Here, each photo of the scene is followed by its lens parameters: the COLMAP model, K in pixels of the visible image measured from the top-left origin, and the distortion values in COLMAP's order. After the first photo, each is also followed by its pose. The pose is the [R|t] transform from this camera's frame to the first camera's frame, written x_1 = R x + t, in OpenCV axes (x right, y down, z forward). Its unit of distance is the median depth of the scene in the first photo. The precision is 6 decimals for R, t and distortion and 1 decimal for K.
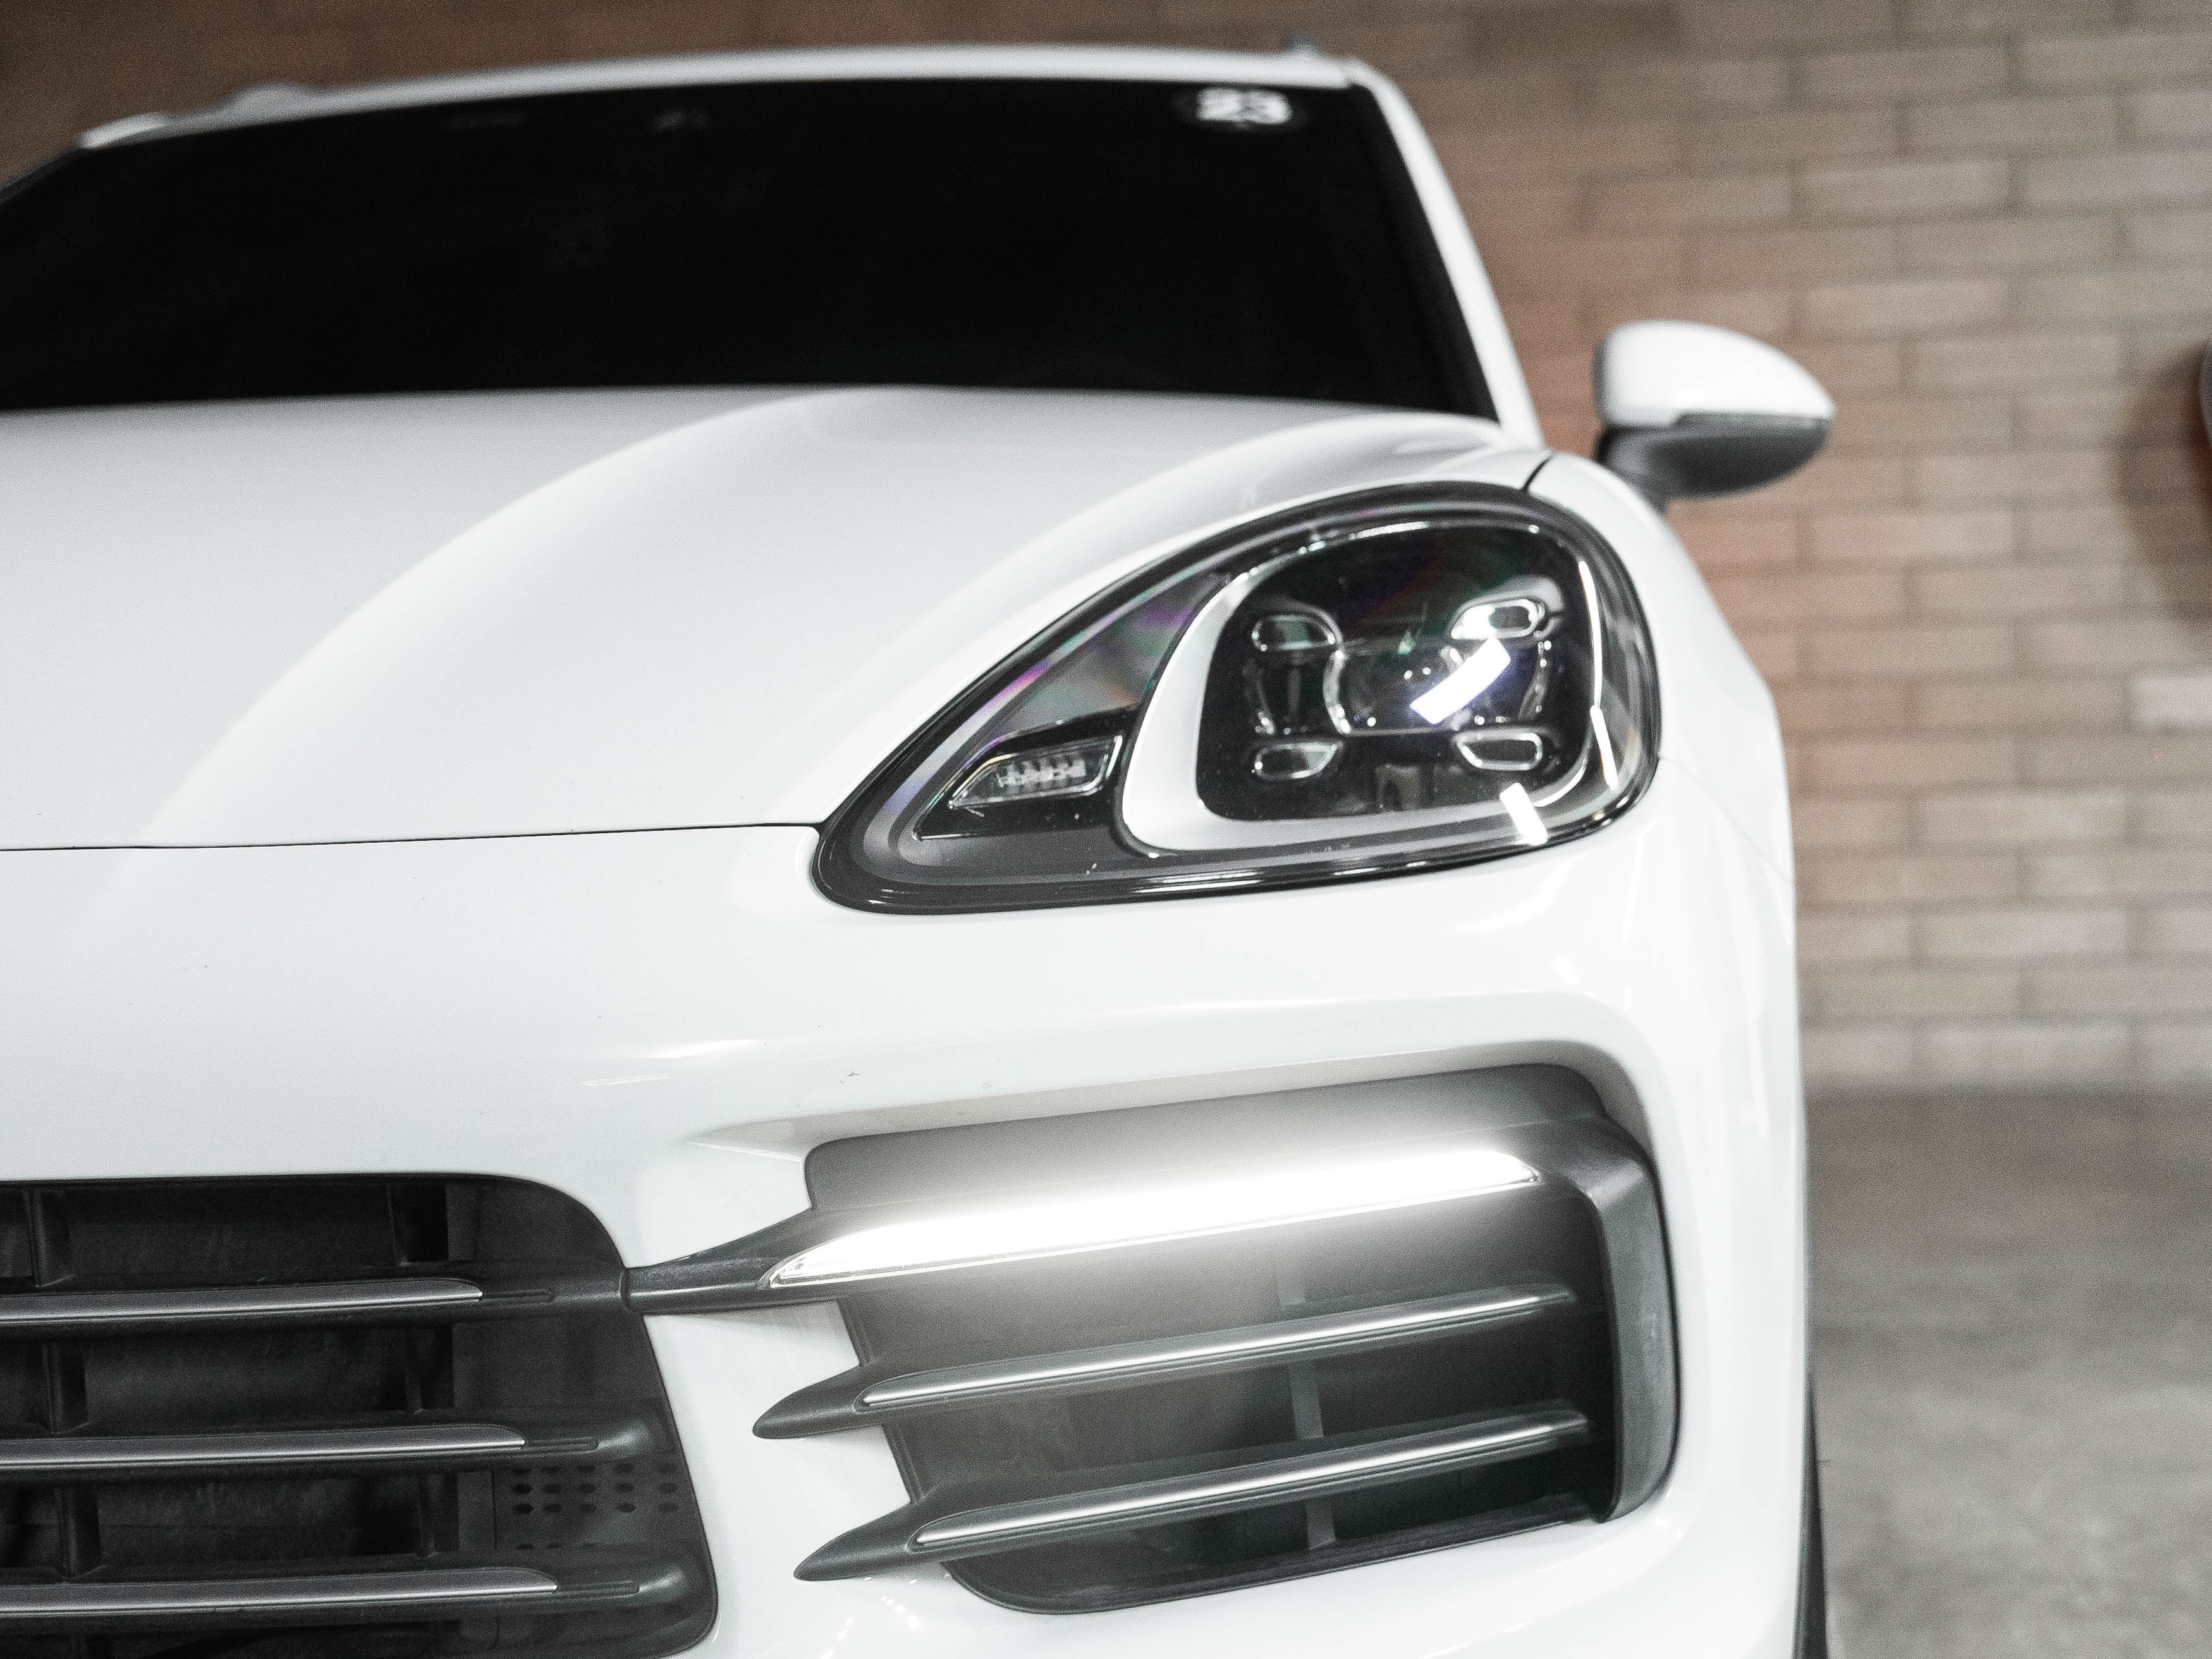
lens RADIAL K [[3270.9, 0, 1073.7], [0, 3270.9, 878.0], [0, 0, 1]] dist [-0.005457, 0.000000]
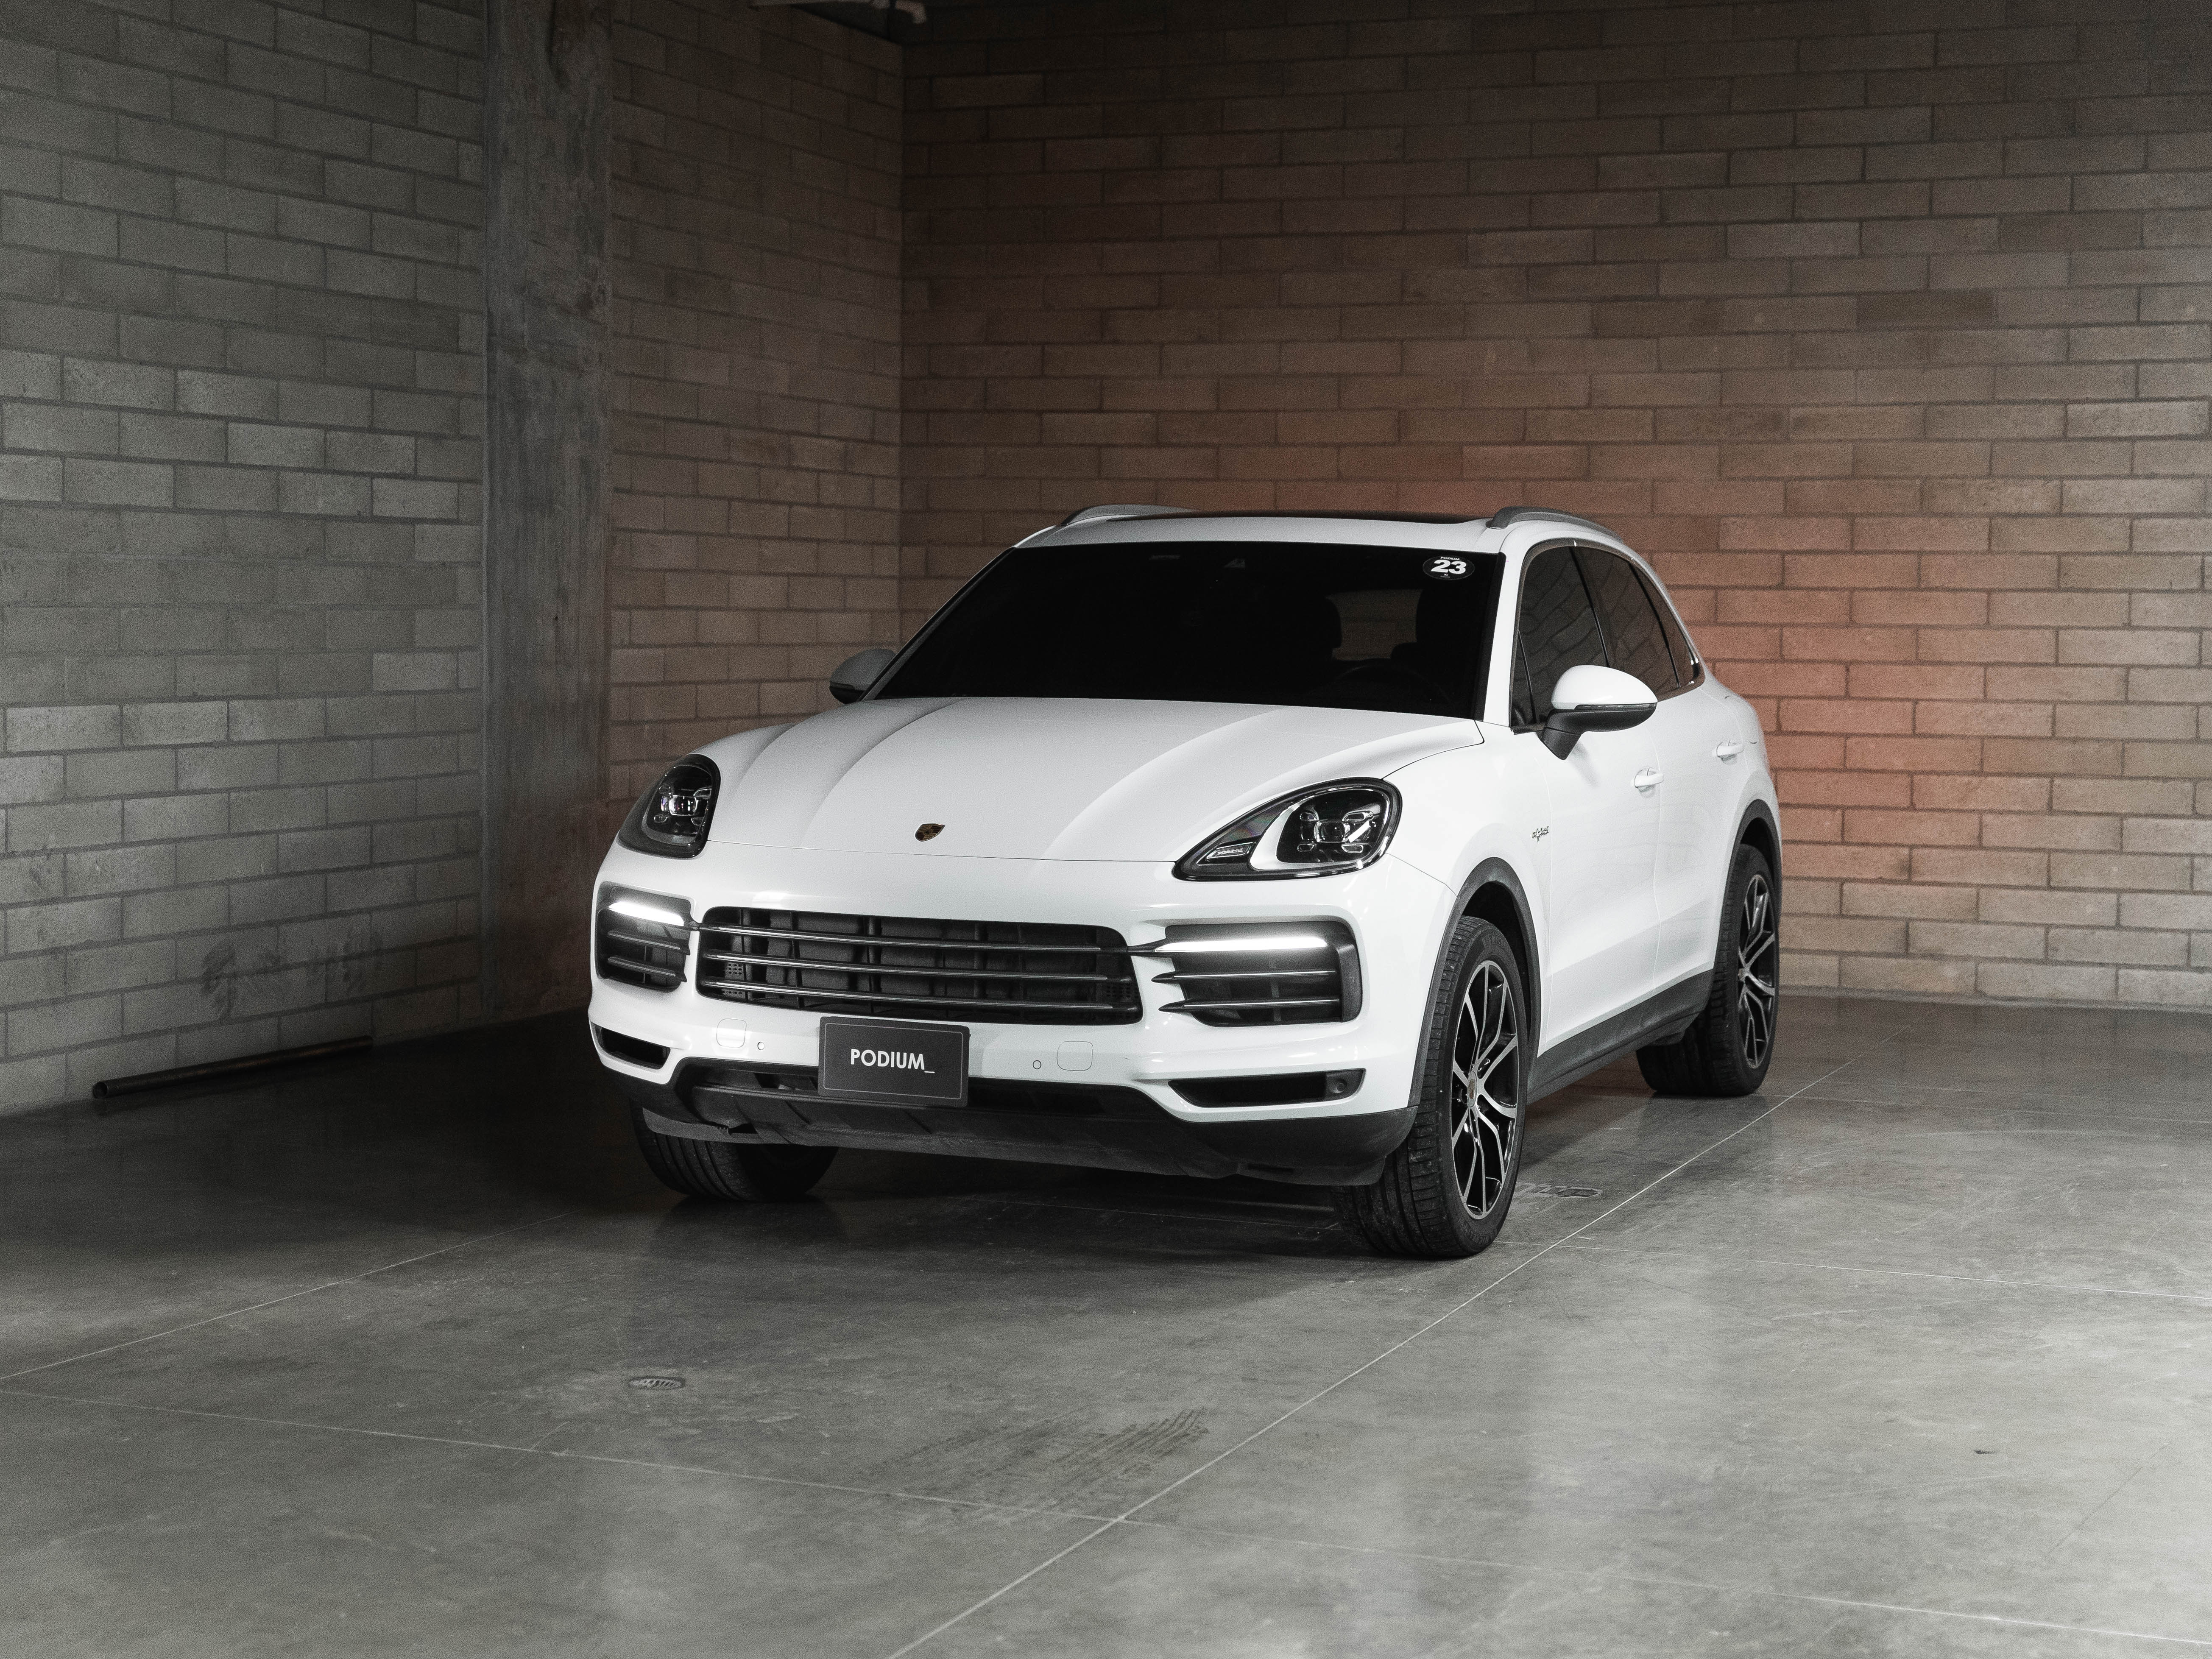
lens RADIAL K [[3515.2, 0, 1106.6], [0, 3515.2, 870.7], [0, 0, 1]] dist [0.014488, 0.000000]
pose [[0.971340, 0.058560, -0.230369, 0.180255], [-0.052419, 0.998090, 0.032694, -0.029497], [0.231843, -0.019681, 0.972554, -0.721128]]
